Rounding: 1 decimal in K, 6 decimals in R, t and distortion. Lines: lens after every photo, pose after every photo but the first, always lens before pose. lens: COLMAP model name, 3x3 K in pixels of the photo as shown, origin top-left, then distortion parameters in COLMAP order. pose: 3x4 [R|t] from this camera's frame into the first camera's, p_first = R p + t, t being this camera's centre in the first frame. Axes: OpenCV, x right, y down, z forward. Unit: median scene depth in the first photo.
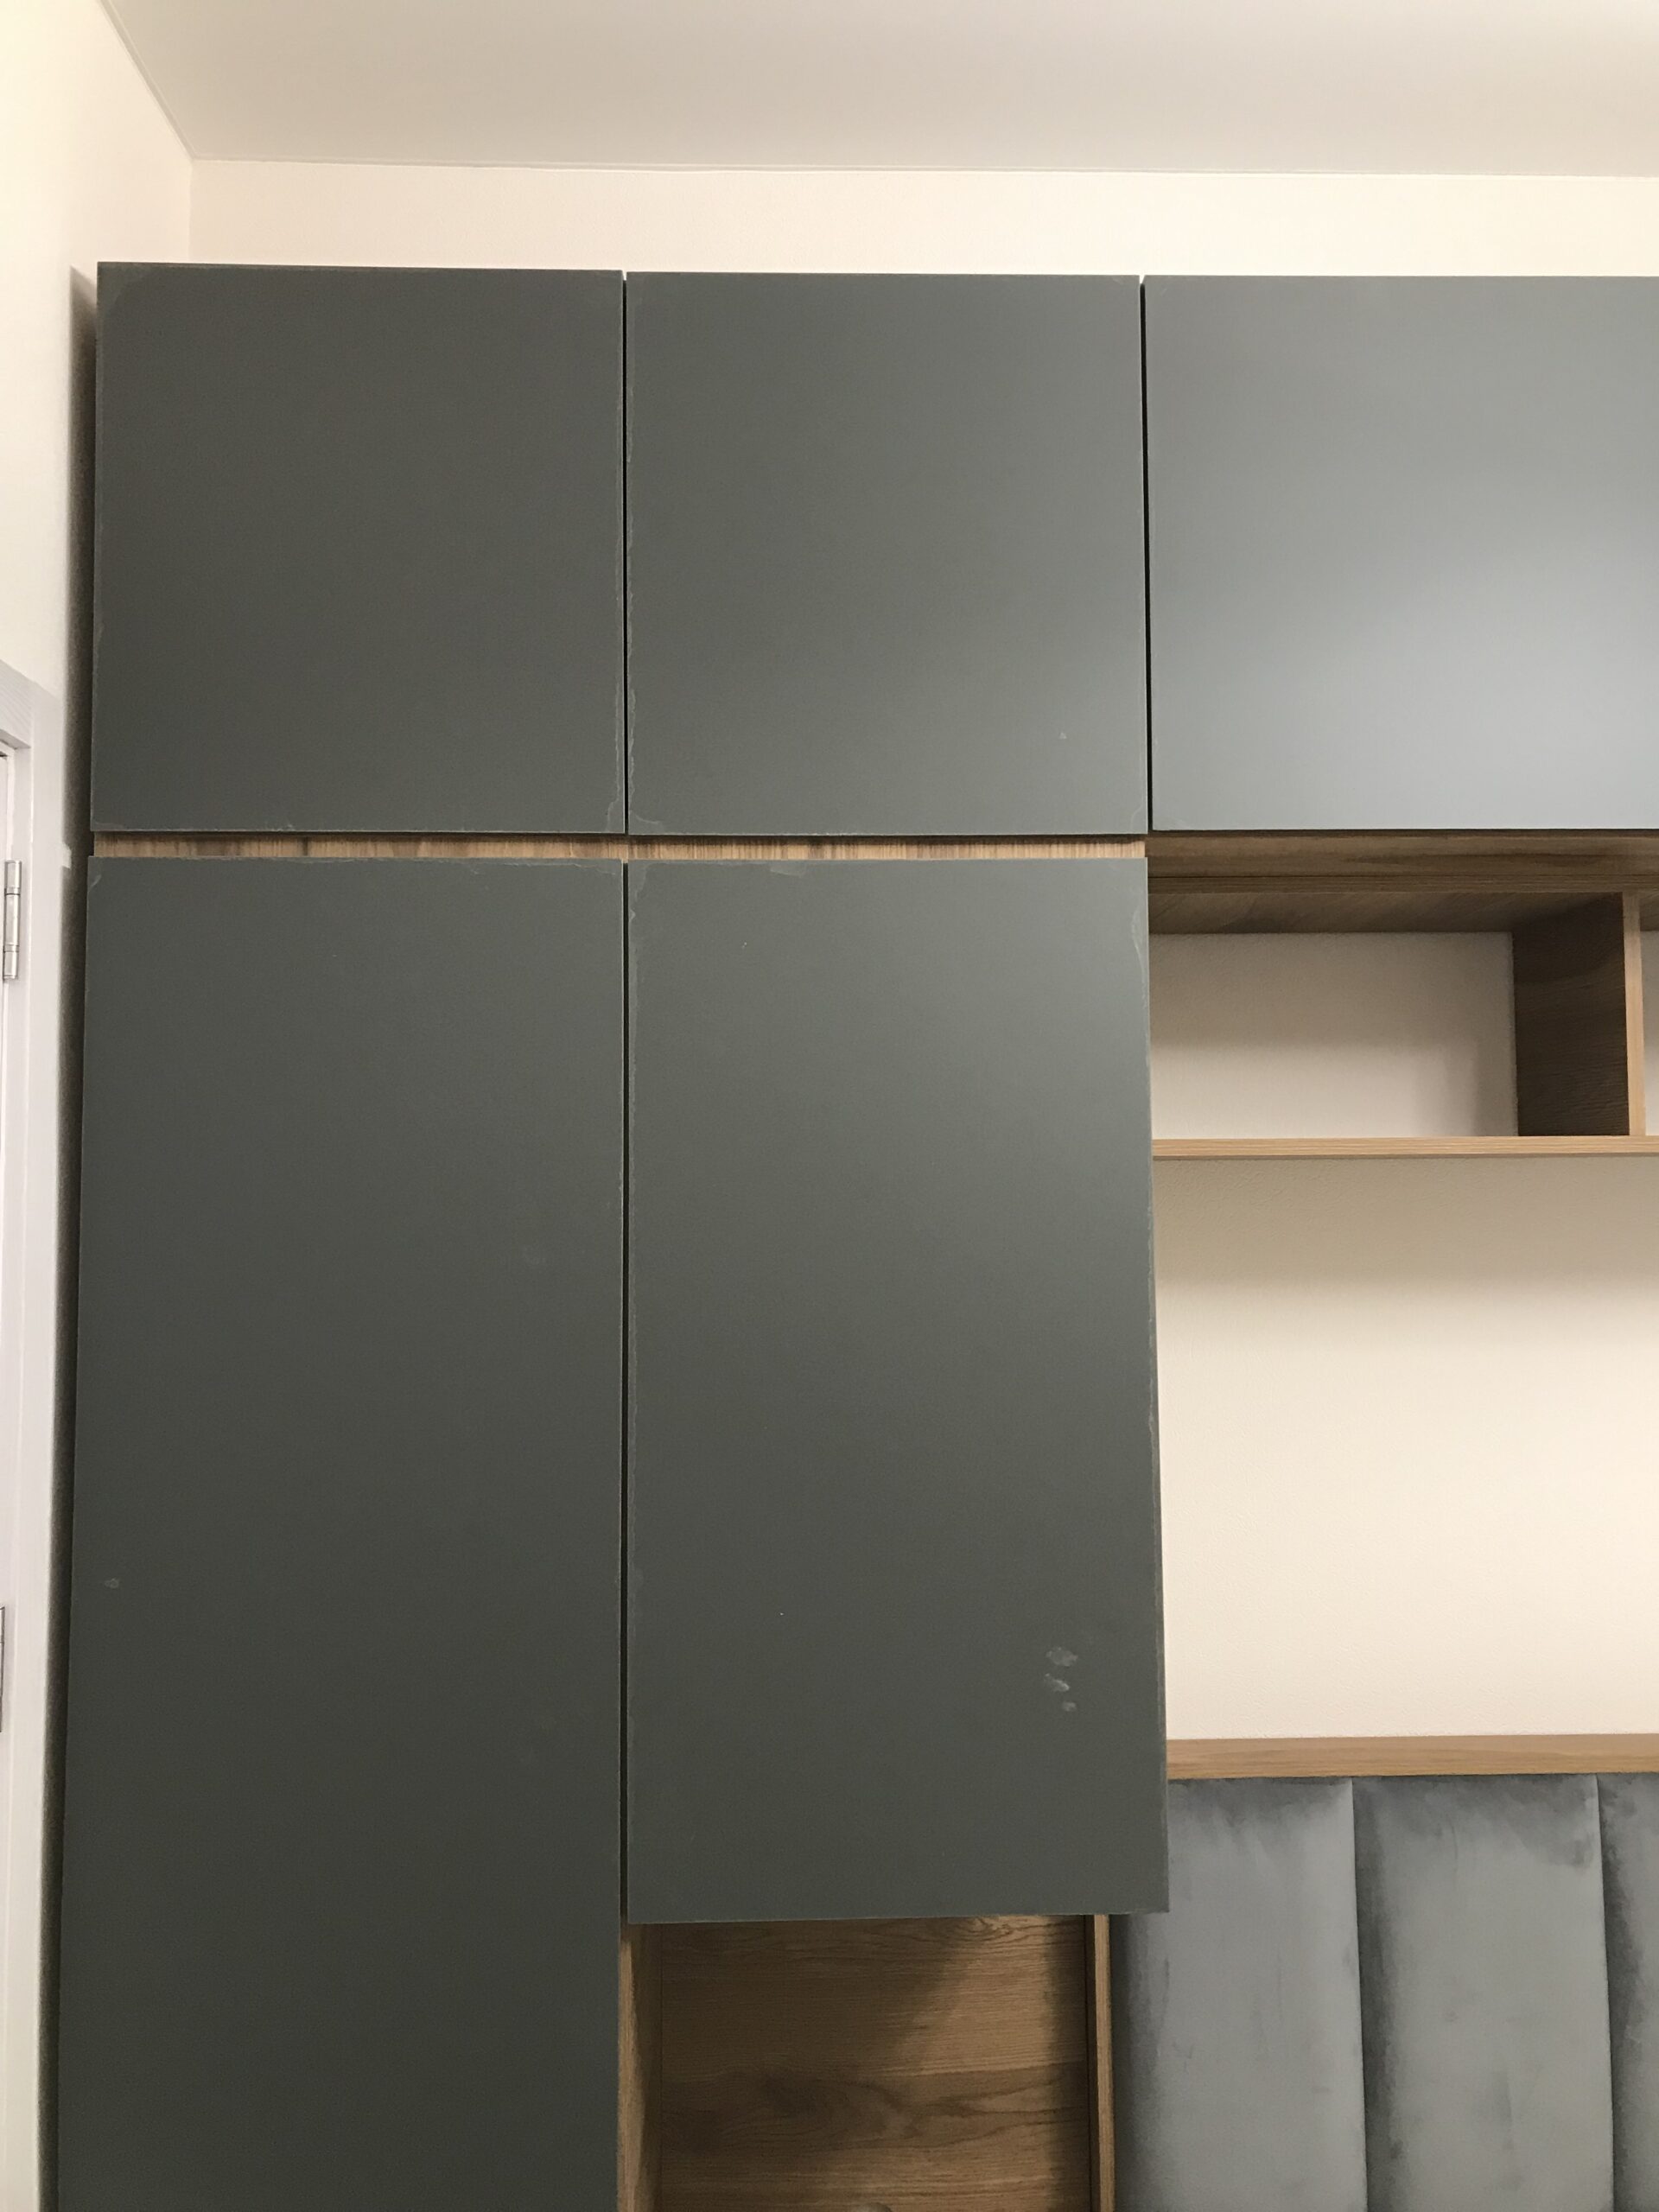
lens RADIAL K [[1765.0, 0, 863.4], [0, 1765.0, 1110.1], [0, 0, 1]] dist [0.070873, -0.091858]
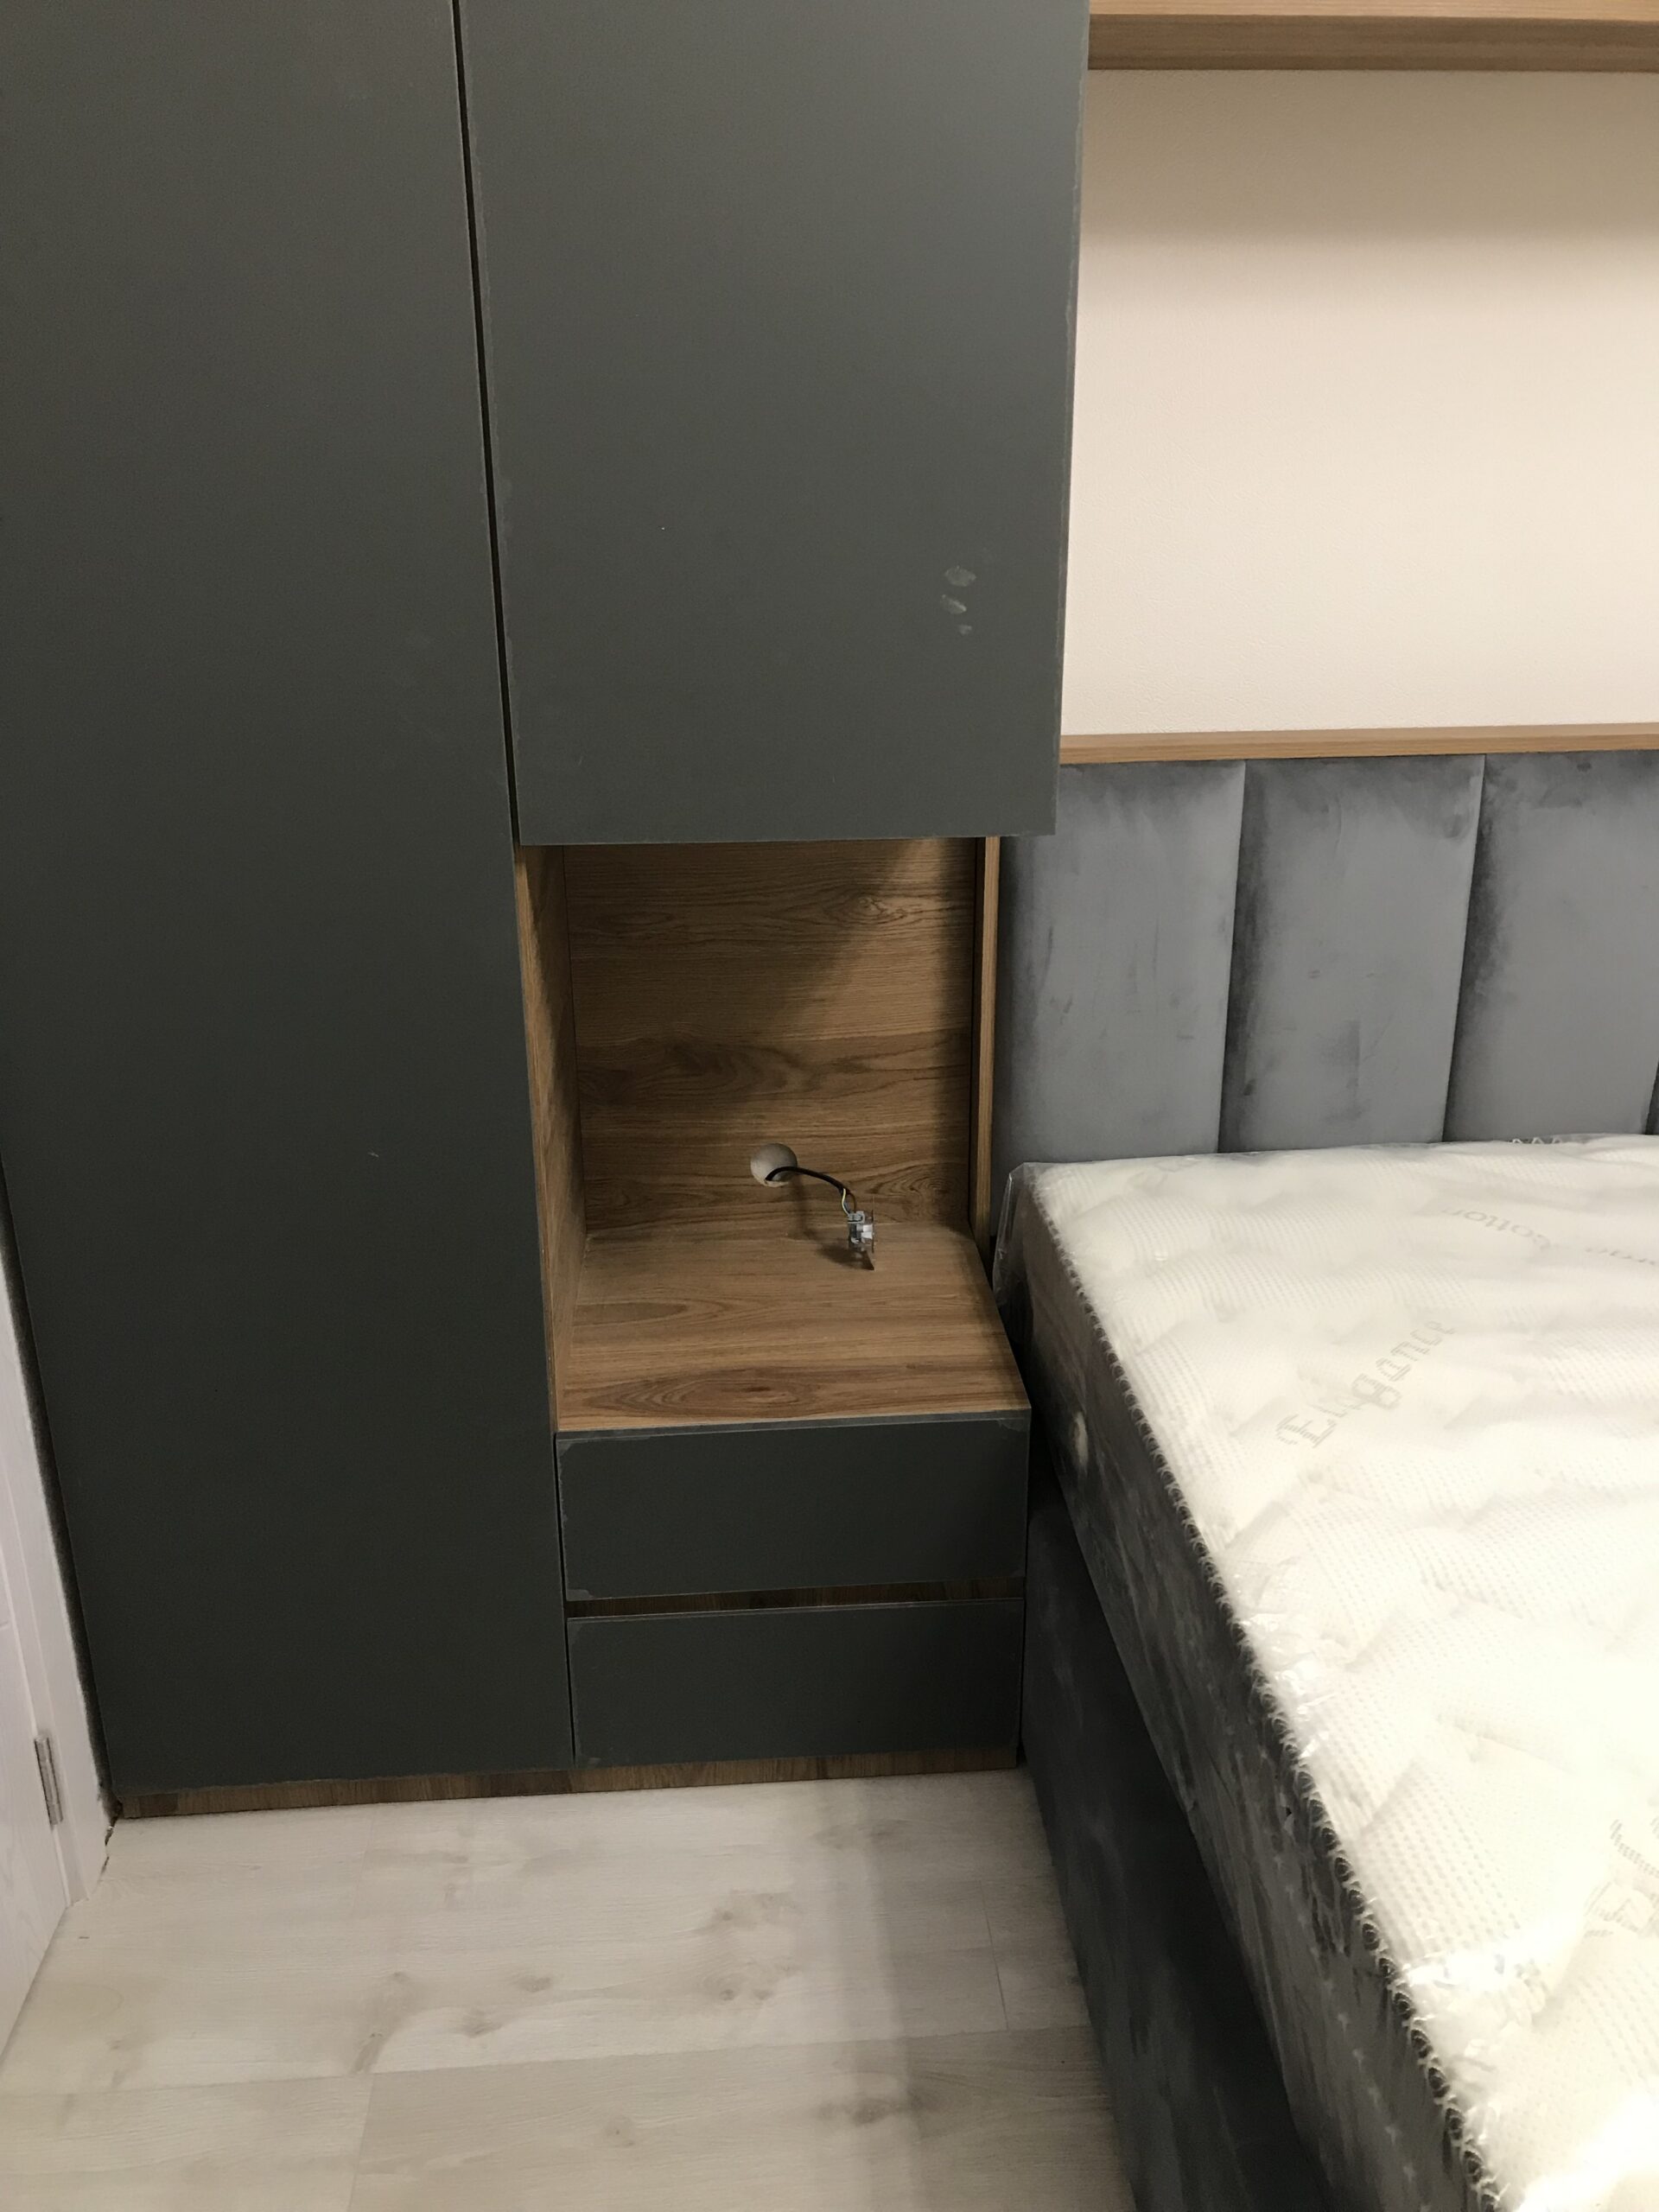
lens RADIAL K [[1765.0, 0, 863.4], [0, 1765.0, 1110.1], [0, 0, 1]] dist [0.070873, -0.091858]
pose [[0.998940, -0.012340, 0.044353, 0.011785], [-0.007275, 0.908987, 0.416762, 0.137582], [-0.045460, -0.416643, 0.907933, 0.018085]]
